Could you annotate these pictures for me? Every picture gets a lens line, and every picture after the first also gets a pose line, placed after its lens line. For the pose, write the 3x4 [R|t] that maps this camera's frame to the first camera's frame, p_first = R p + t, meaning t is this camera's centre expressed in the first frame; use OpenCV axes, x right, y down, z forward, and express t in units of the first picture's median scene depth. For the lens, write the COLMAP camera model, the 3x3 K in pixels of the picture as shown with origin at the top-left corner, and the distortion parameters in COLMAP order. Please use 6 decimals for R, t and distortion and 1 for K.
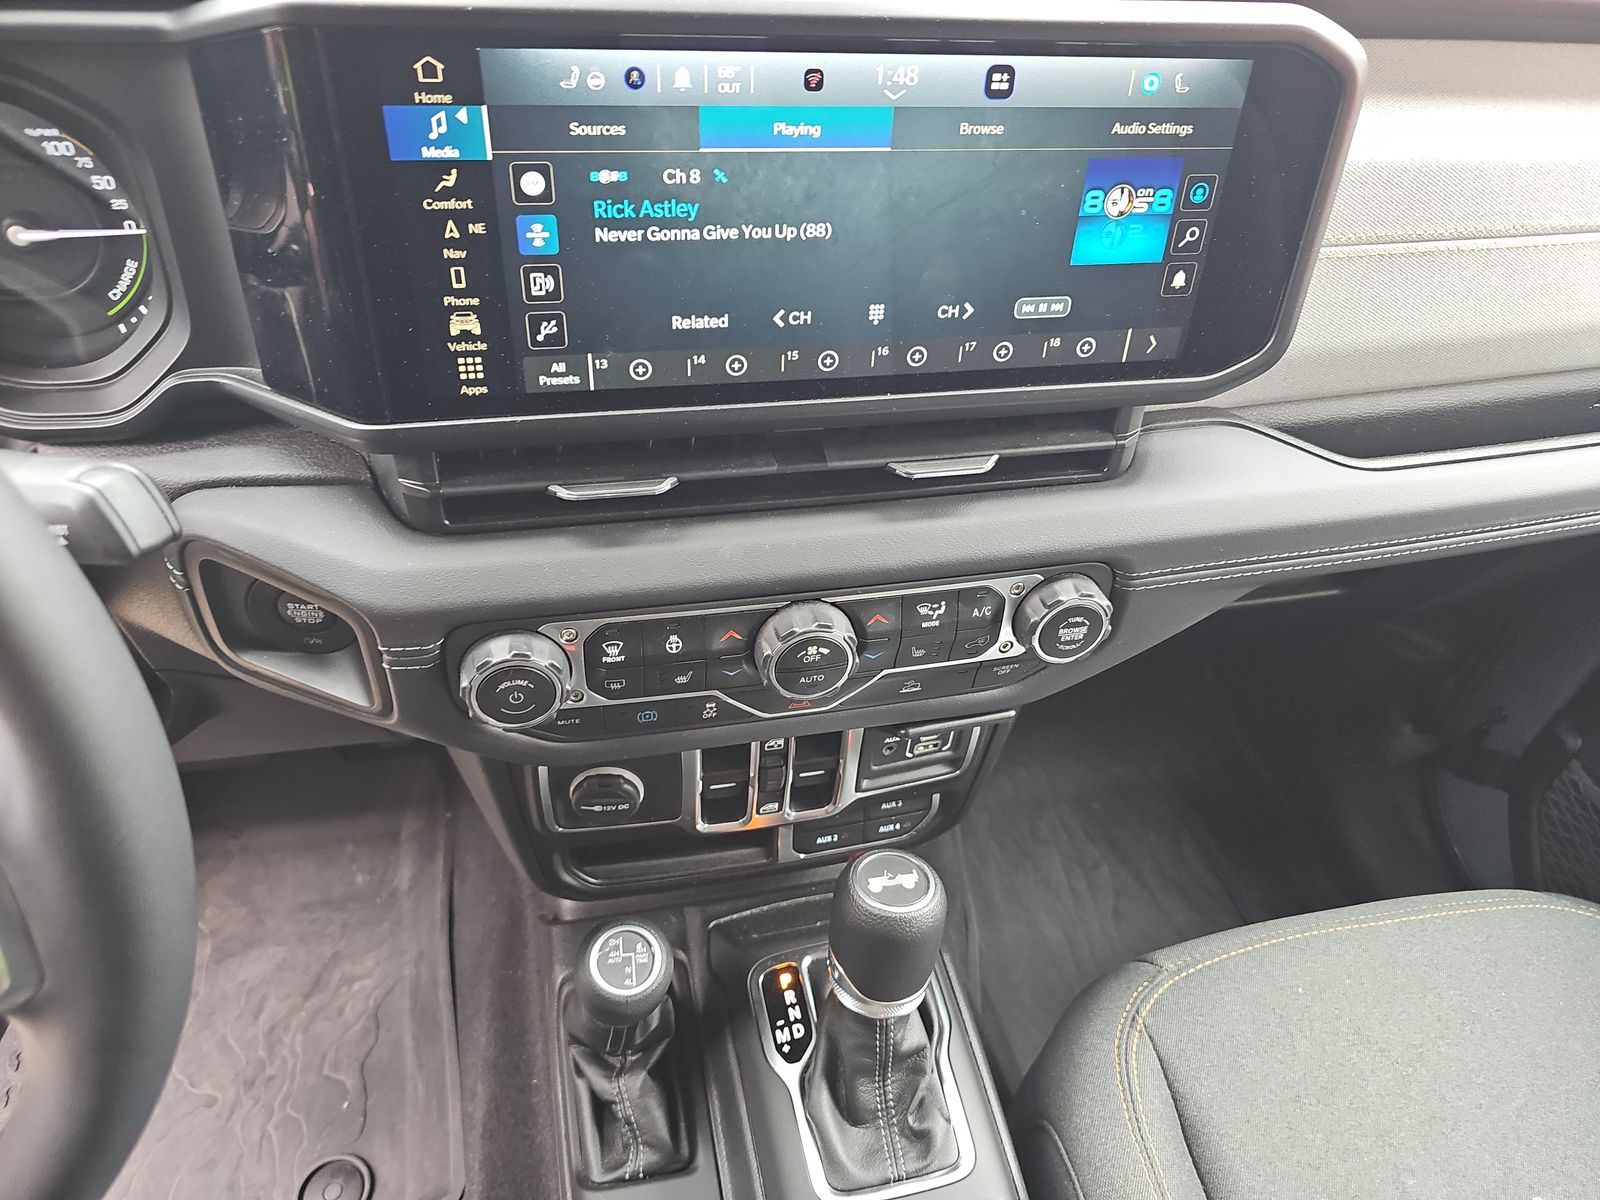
lens RADIAL K [[1084.4, 0, 800.9], [0, 1084.4, 590.2], [0, 0, 1]] dist [0.055643, -0.051703]
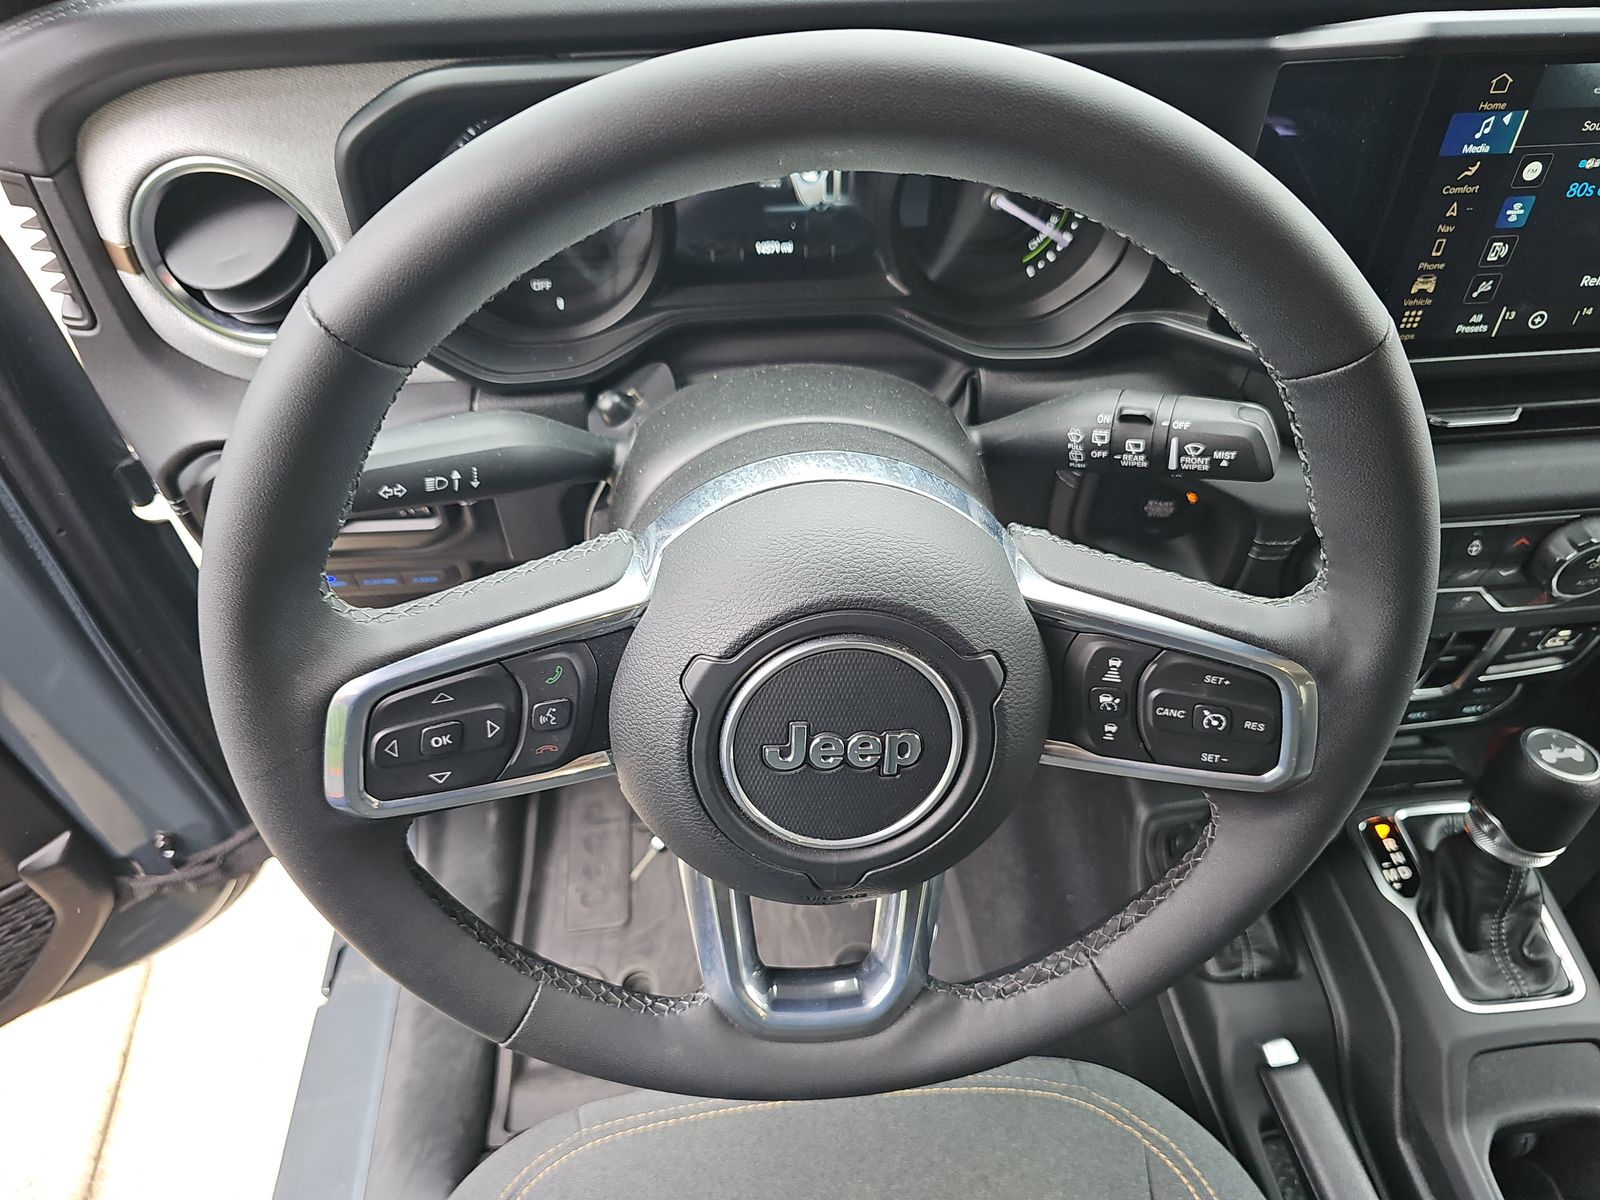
lens RADIAL K [[1079.9, 0, 857.8], [0, 1079.9, 579.7], [0, 0, 1]] dist [0.021188, 0.000235]
pose [[0.993314, 0.049716, -0.104193, -0.665508], [-0.038310, 0.993332, 0.108739, -0.019032], [0.108904, -0.104021, 0.988595, -0.259125]]
